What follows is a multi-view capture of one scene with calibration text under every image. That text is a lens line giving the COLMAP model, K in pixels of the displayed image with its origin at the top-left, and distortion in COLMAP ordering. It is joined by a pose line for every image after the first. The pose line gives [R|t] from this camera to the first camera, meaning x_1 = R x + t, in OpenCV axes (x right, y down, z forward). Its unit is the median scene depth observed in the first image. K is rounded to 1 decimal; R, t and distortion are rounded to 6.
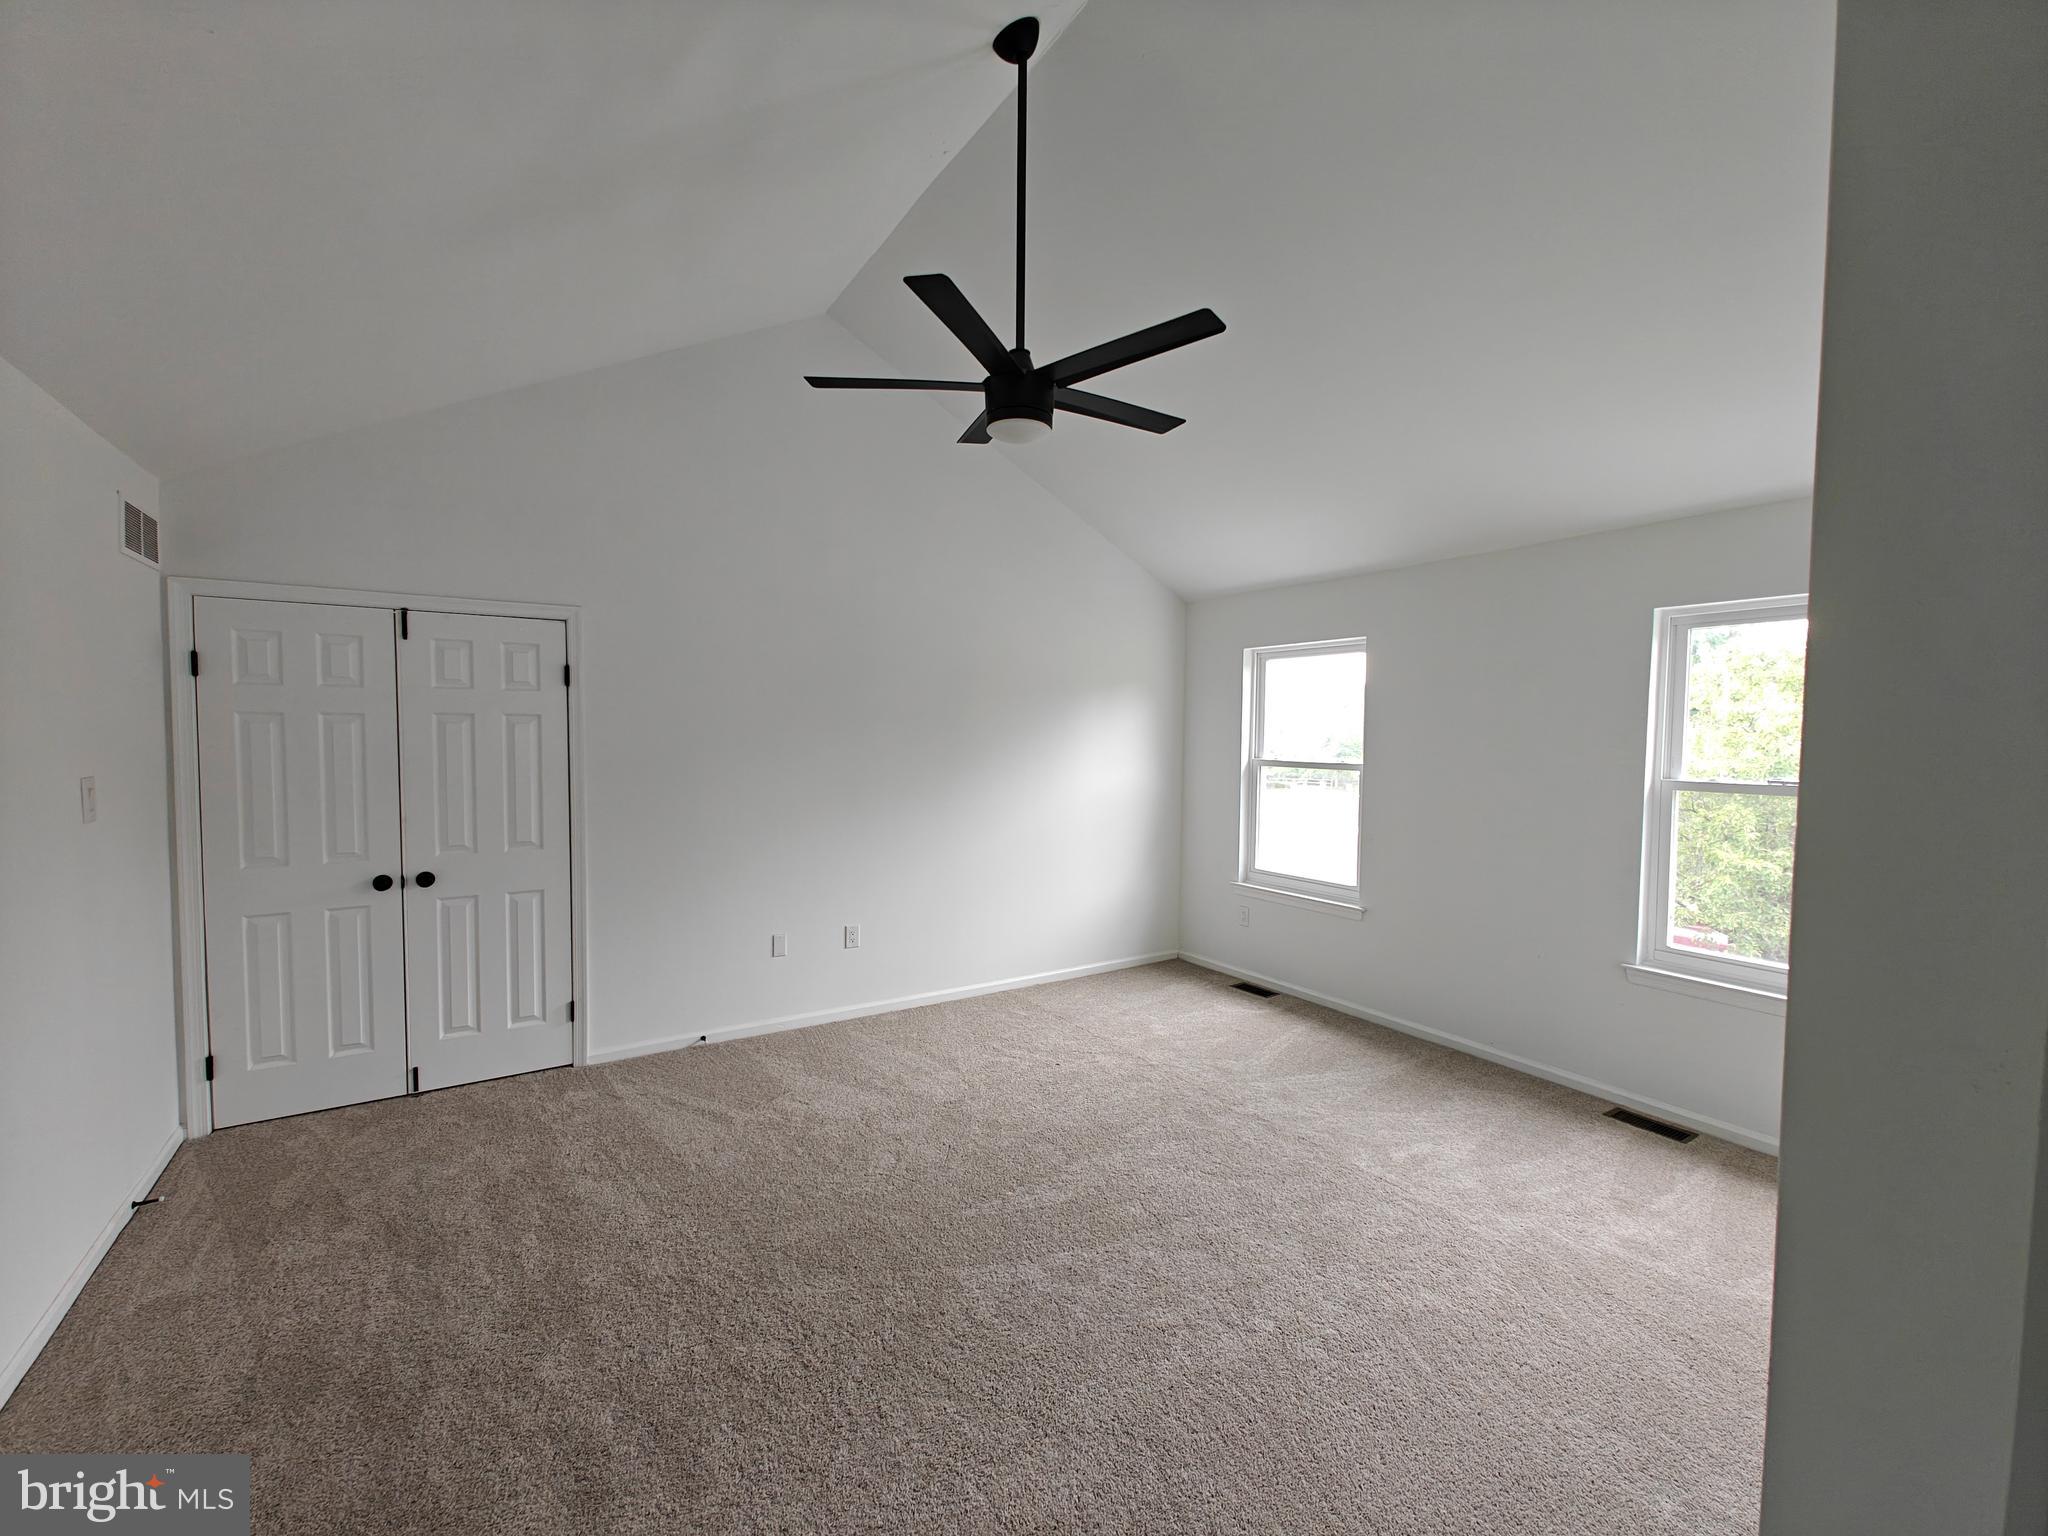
lens RADIAL K [[833.0, 0, 1016.5], [0, 833.0, 762.8], [0, 0, 1]] dist [-0.001377, 0.002156]
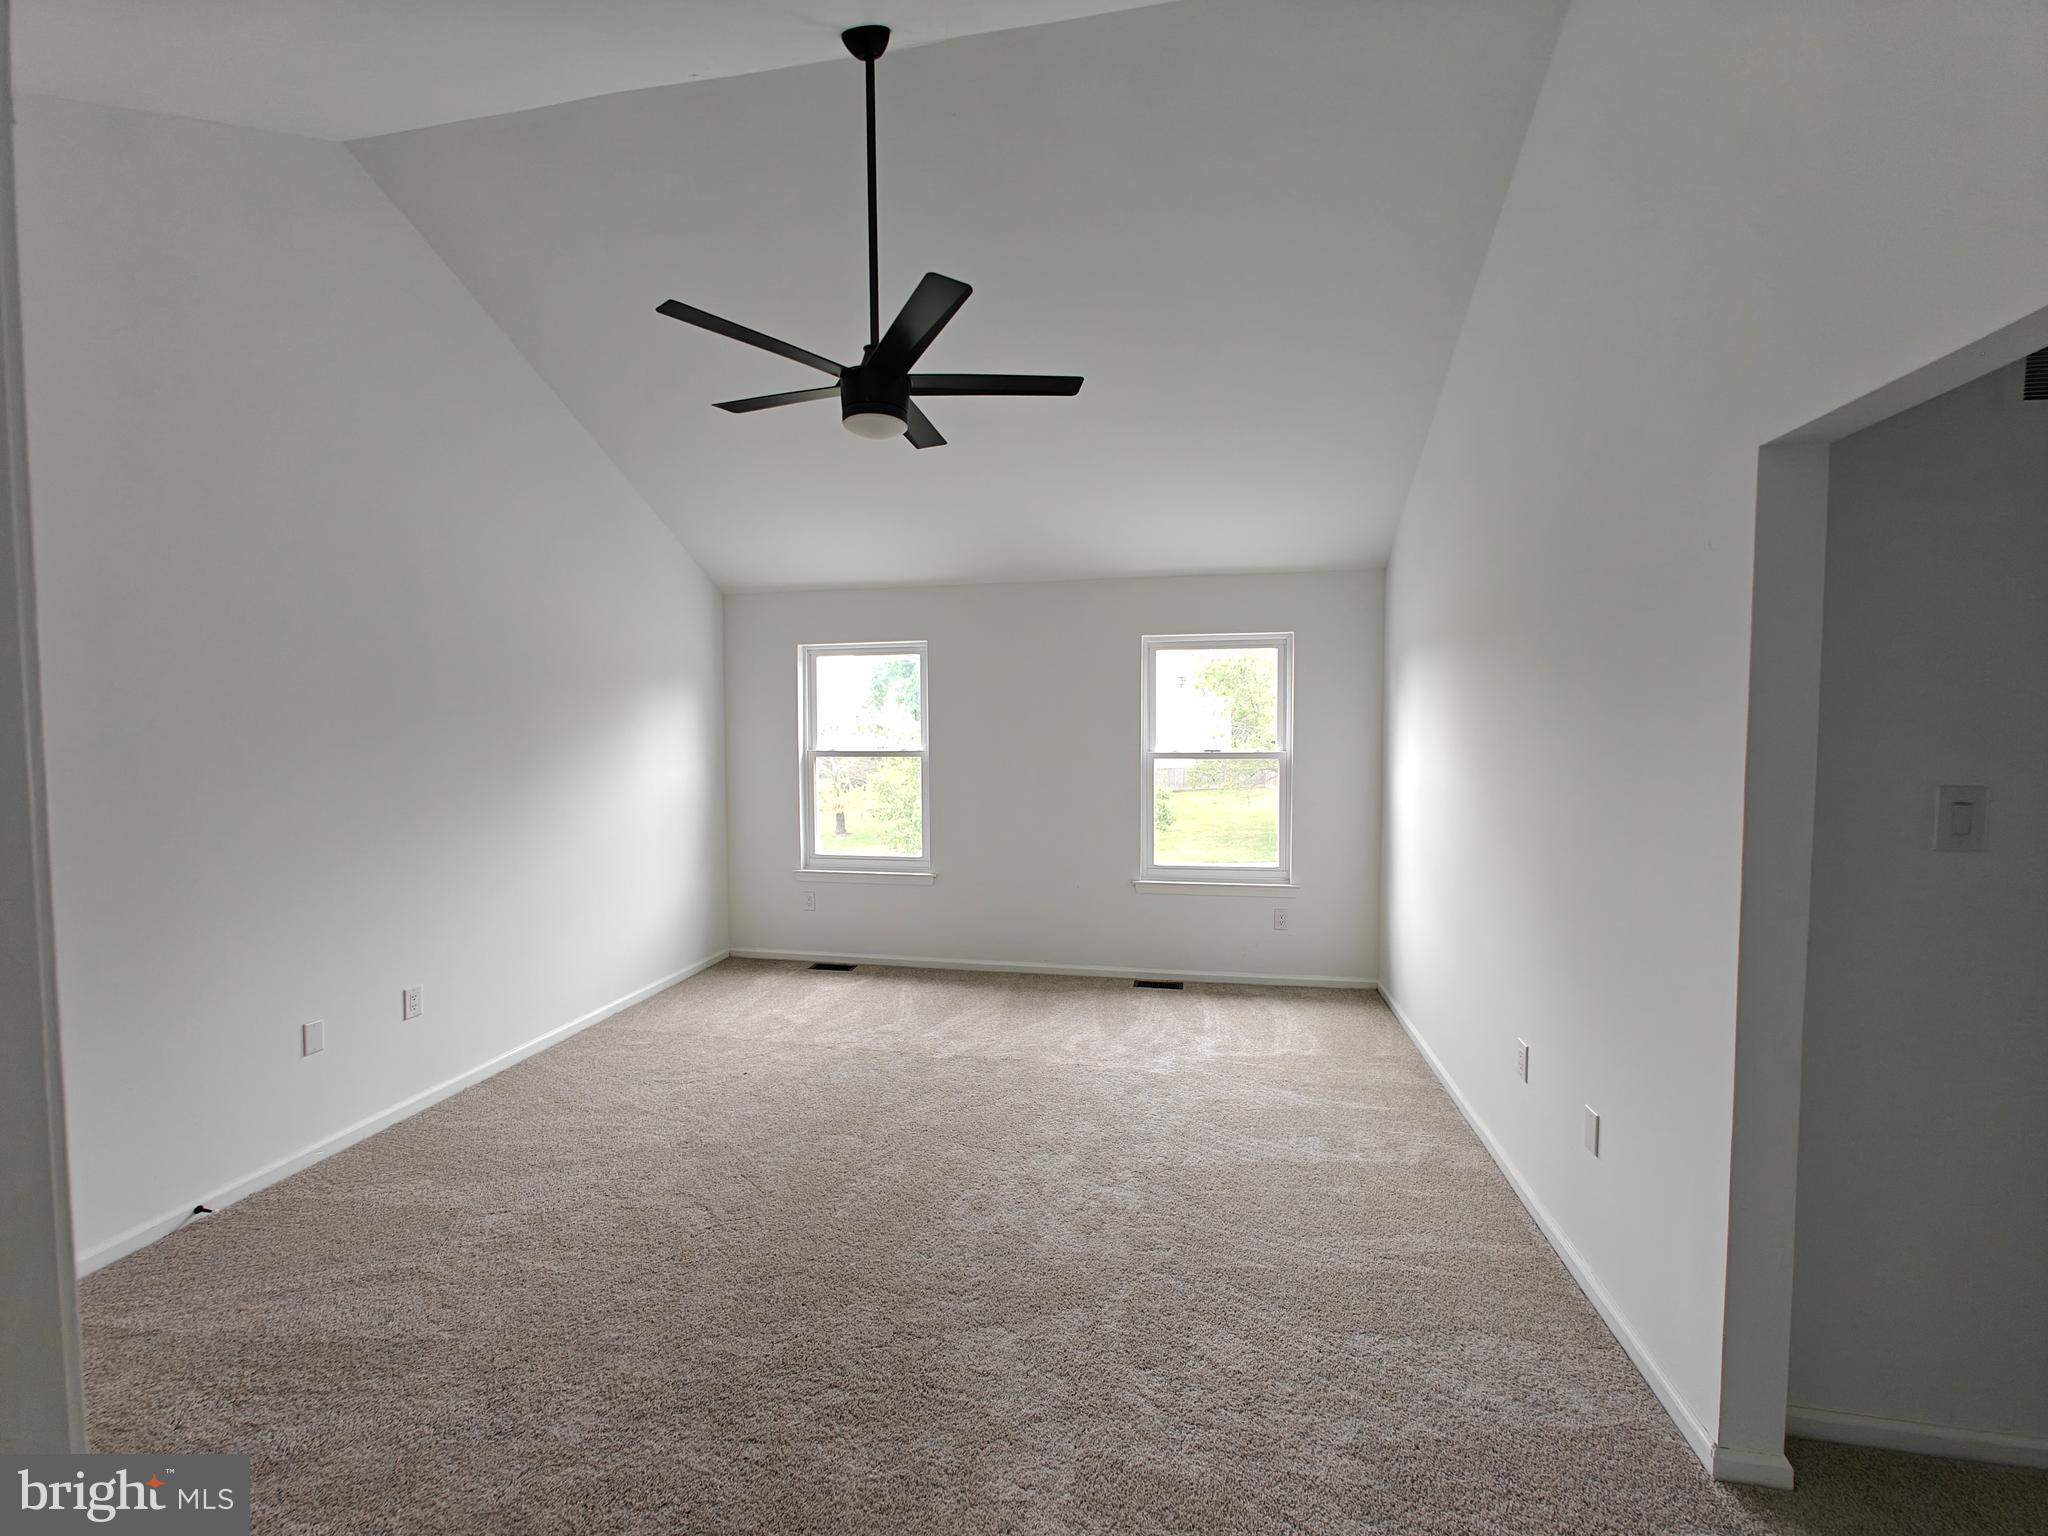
lens RADIAL K [[833.0, 0, 1014.5], [0, 833.0, 764.1], [0, 0, 1]] dist [-0.001377, 0.002156]
pose [[0.708344, -0.042747, 0.704572, -0.373537], [0.037653, 0.999032, 0.022758, -0.002274], [-0.704863, 0.010409, 0.709268, 0.099819]]
